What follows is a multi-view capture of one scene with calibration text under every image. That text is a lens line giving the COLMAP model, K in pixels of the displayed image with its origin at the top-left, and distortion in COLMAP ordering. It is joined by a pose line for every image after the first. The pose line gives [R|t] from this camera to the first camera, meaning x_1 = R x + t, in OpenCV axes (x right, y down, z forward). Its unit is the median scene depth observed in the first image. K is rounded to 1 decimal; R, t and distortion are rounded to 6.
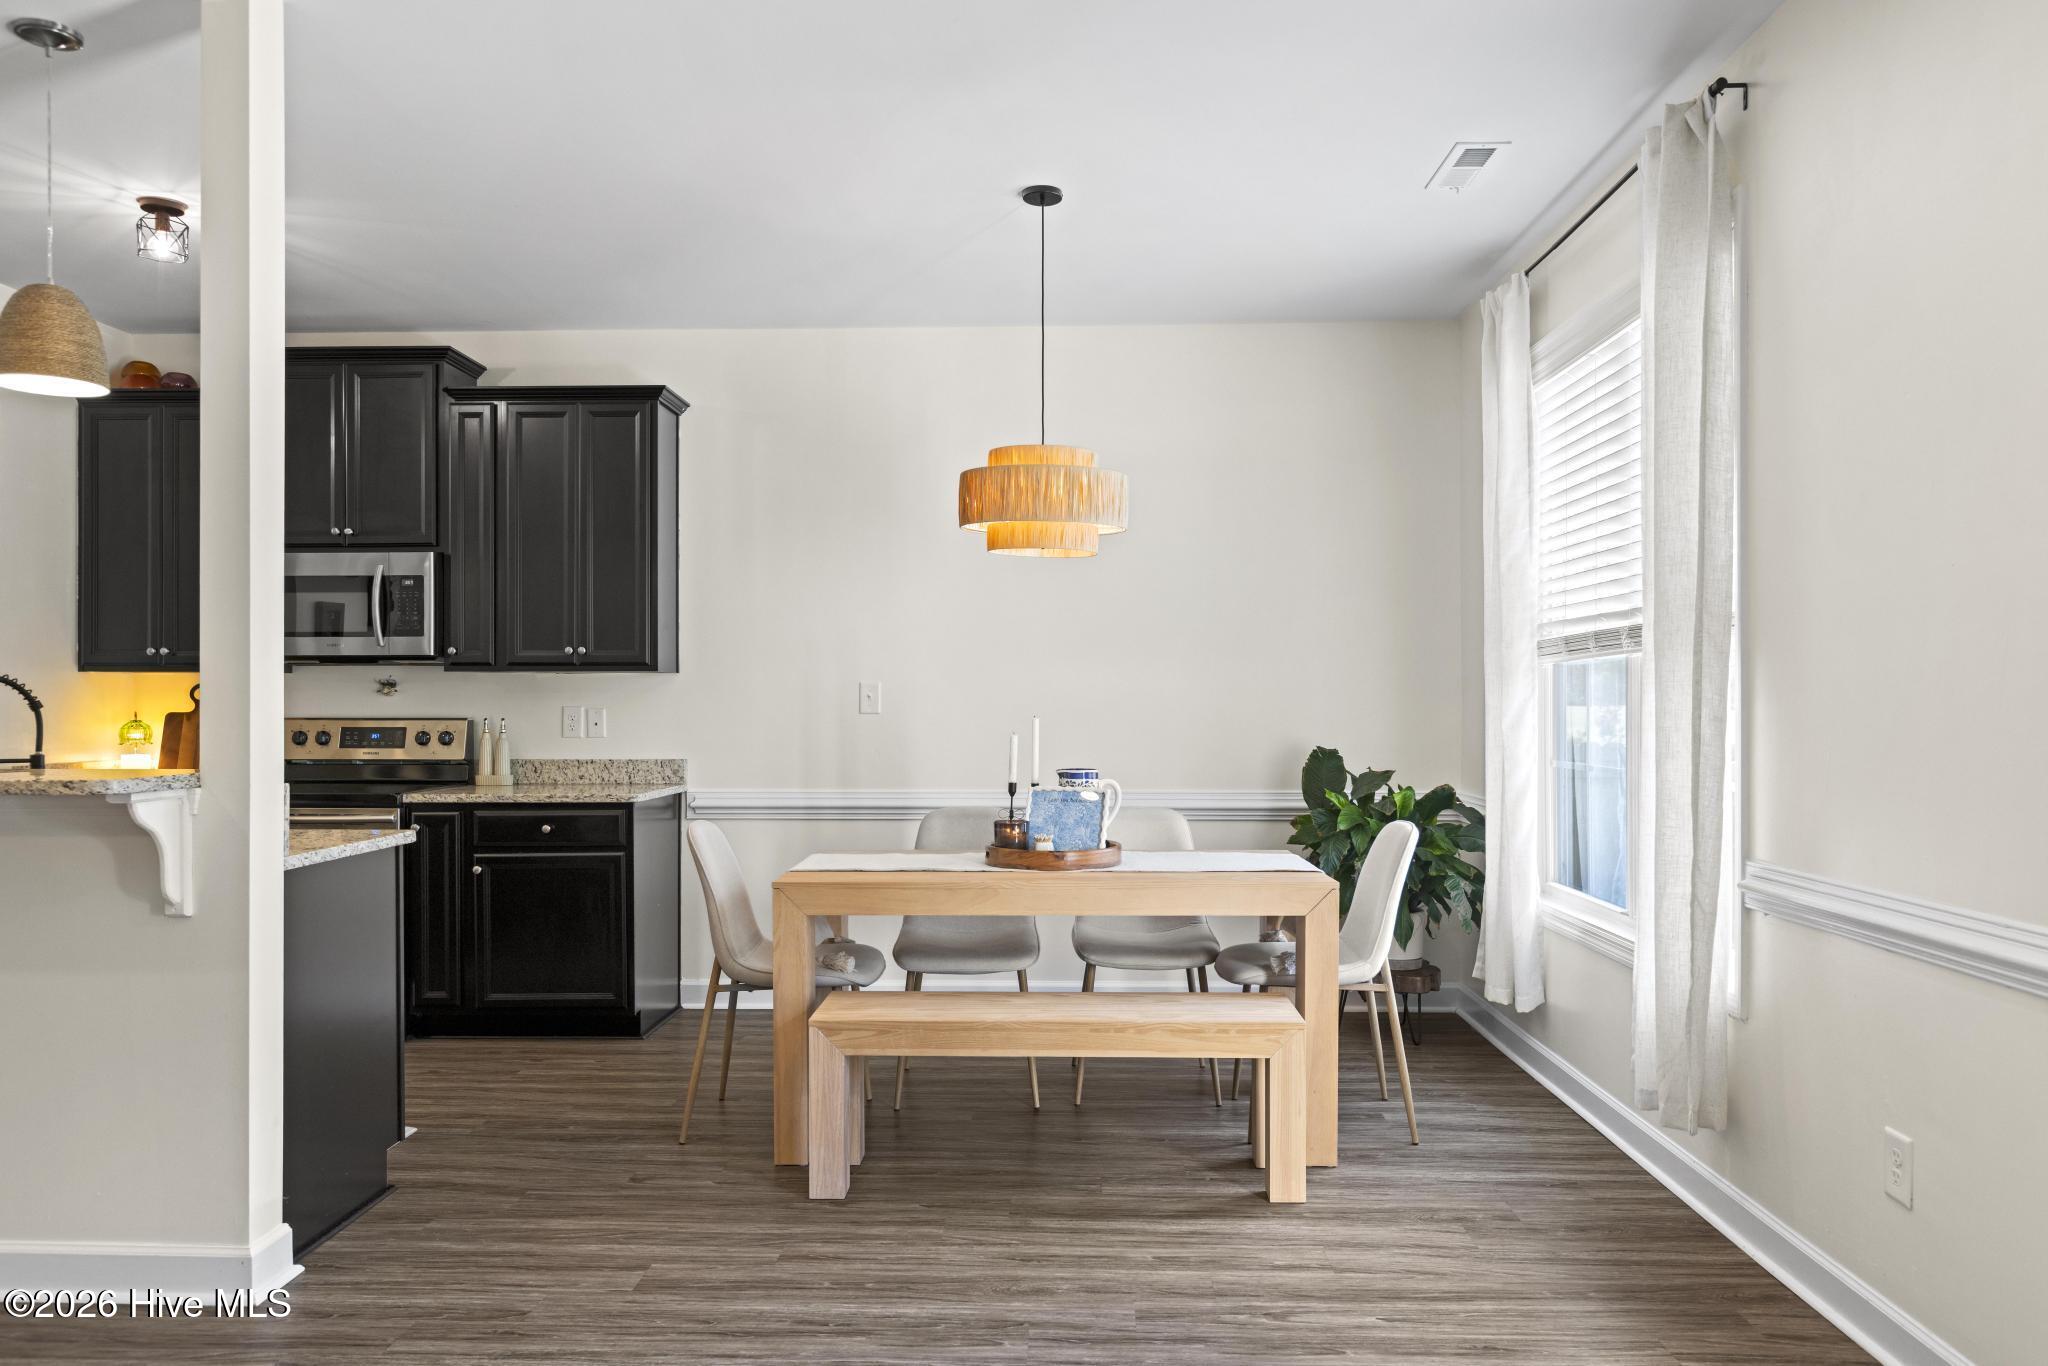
lens RADIAL K [[1407.7, 0, 1031.6], [0, 1407.7, 693.2], [0, 0, 1]] dist [-0.000029, 0.000722]
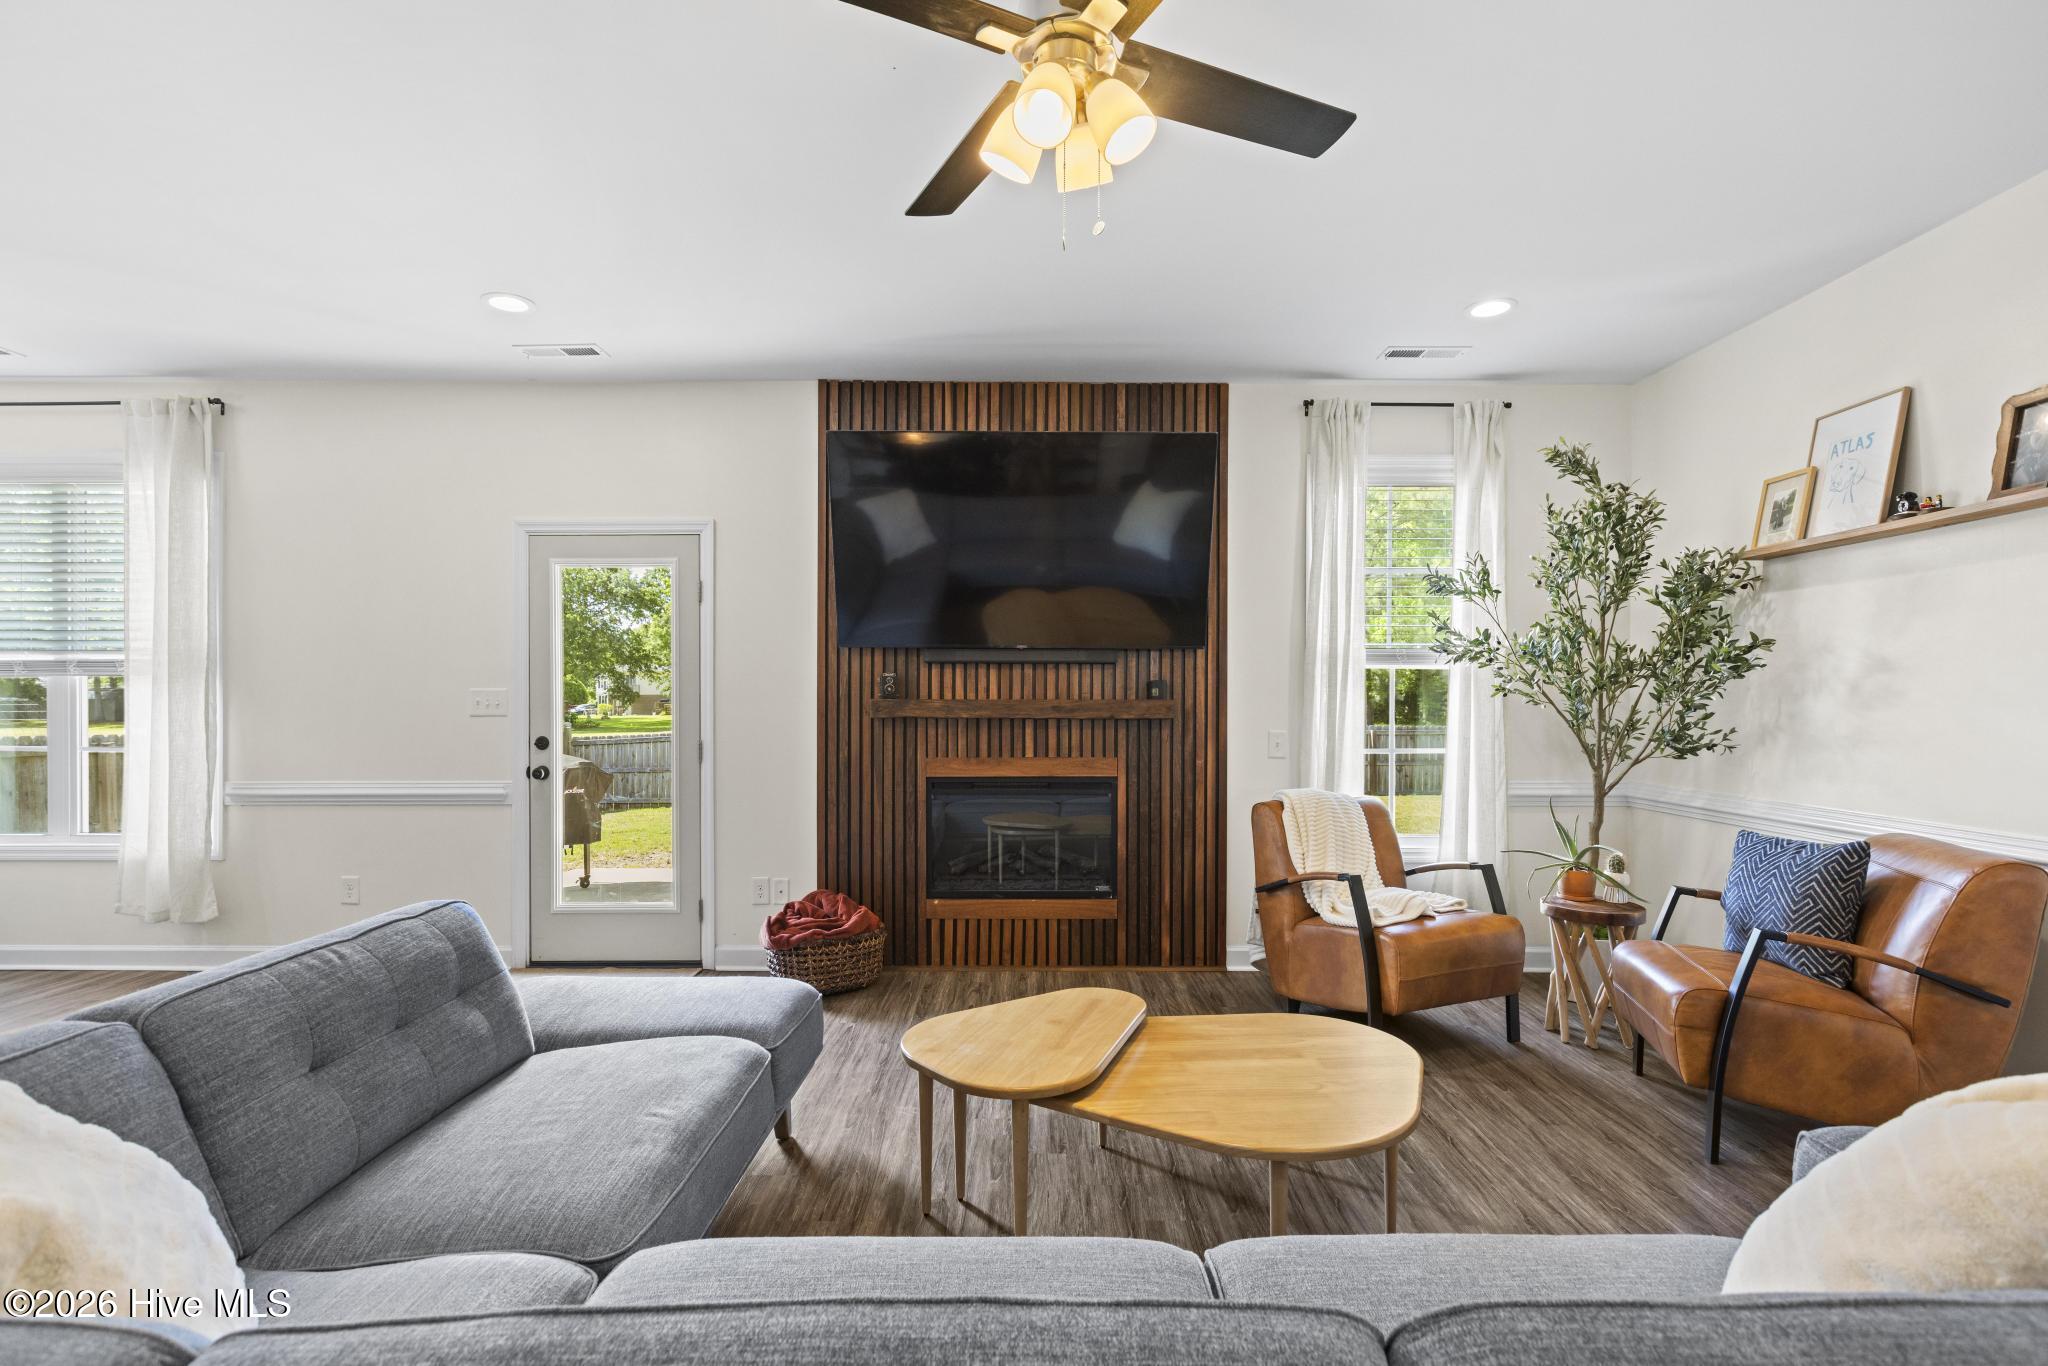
lens RADIAL K [[974.5, 0, 1026.2], [0, 974.5, 699.6], [0, 0, 1]] dist [-0.002949, -0.000564]
pose [[-0.024311, 0.003249, 0.999699, -0.565654], [-0.002274, 0.999992, -0.003306, 0.000574], [-0.999702, -0.002353, -0.024304, -0.078041]]
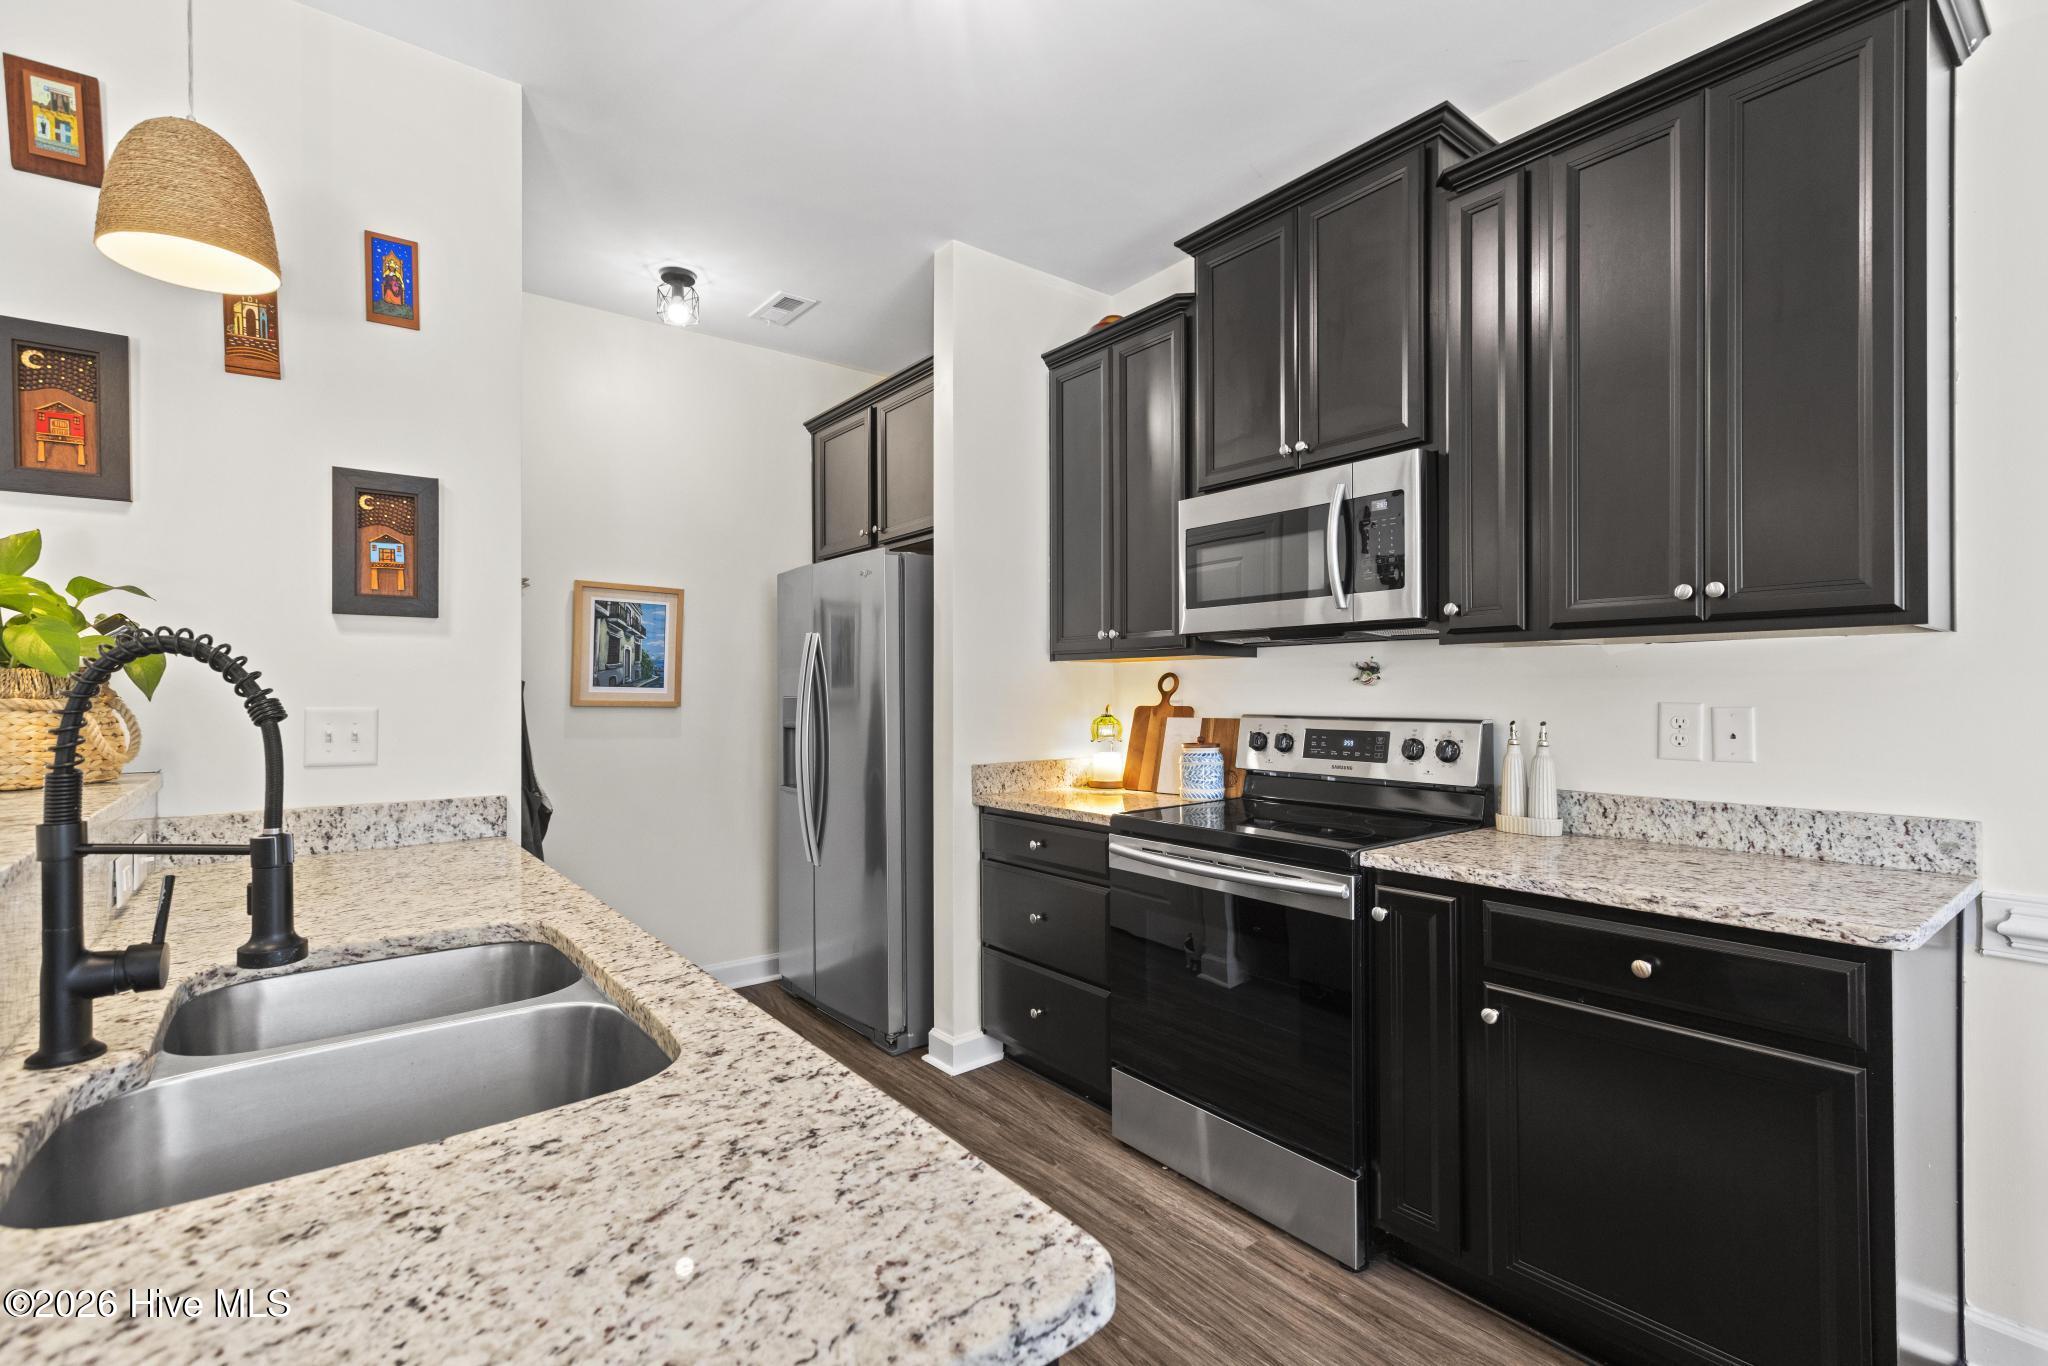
lens RADIAL K [[930.1, 0, 1025.7], [0, 930.1, 690.0], [0, 0, 1]] dist [0.002838, 0.000891]
pose [[0.642751, -0.002754, -0.766070, -0.225528], [0.007007, 0.999973, 0.002284, 0.002011], [0.766043, -0.006836, 0.642753, 0.608847]]
